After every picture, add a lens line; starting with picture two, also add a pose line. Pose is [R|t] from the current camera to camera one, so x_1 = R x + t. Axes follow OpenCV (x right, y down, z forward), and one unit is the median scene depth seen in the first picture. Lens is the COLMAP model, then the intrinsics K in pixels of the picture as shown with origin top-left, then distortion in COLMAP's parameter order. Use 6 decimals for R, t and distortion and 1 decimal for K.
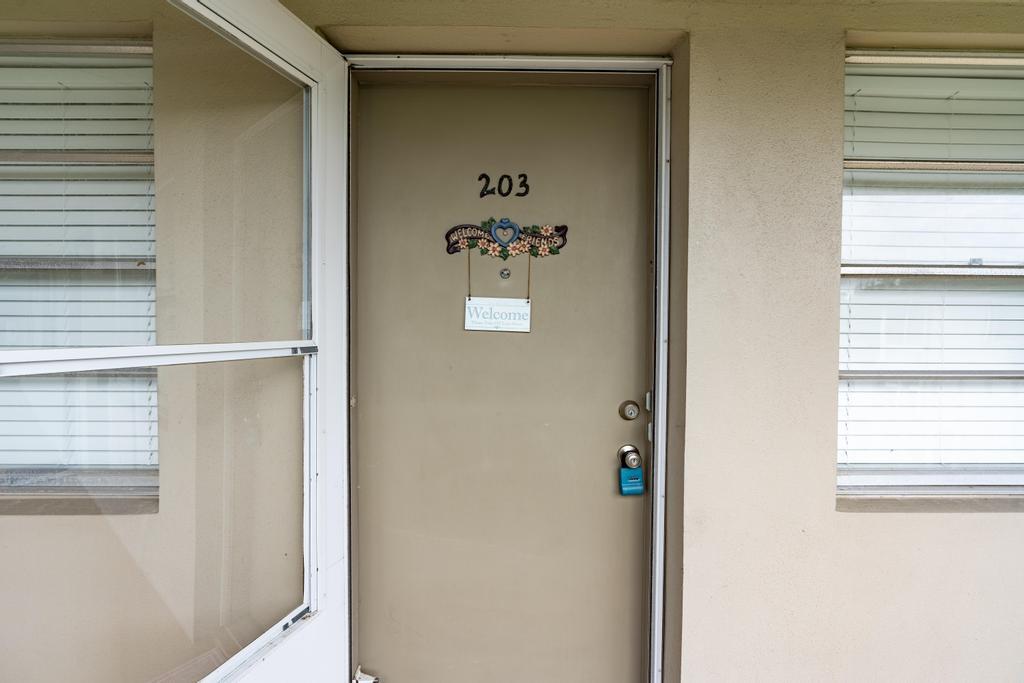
lens RADIAL K [[434.7, 0, 511.7], [0, 434.7, 320.4], [0, 0, 1]] dist [-0.001845, -0.000188]
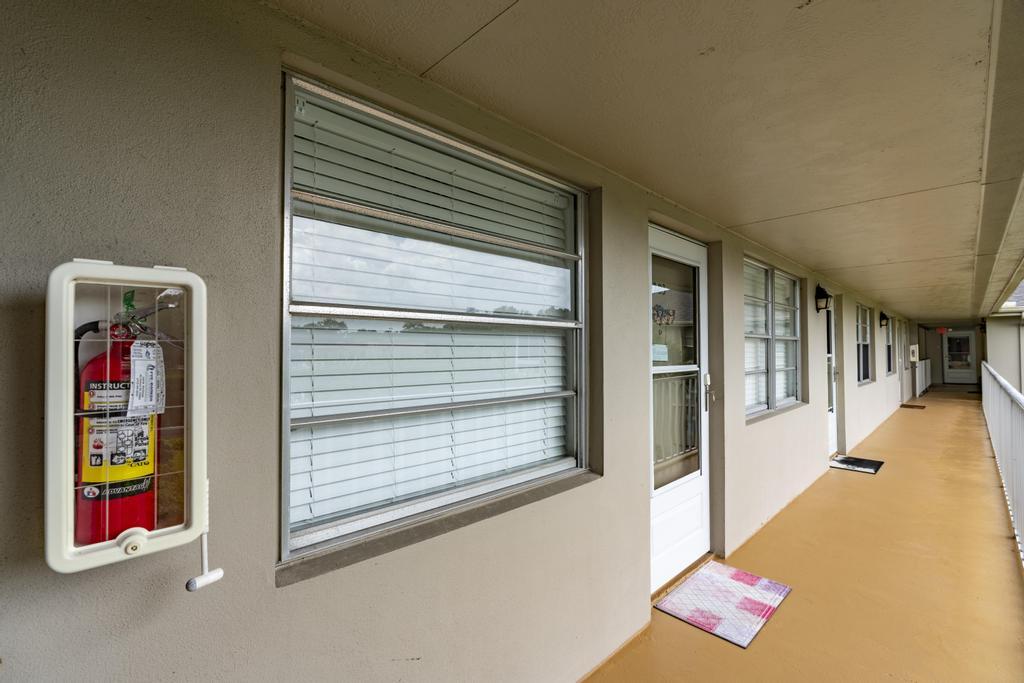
lens RADIAL K [[456.0, 0, 506.1], [0, 456.0, 336.3], [0, 0, 1]] dist [-0.001653, 0.000409]
pose [[0.727445, 0.013310, 0.686037, 0.288200], [0.026627, 0.998511, -0.047606, 0.001973], [-0.685649, 0.052898, 0.726008, 0.004970]]
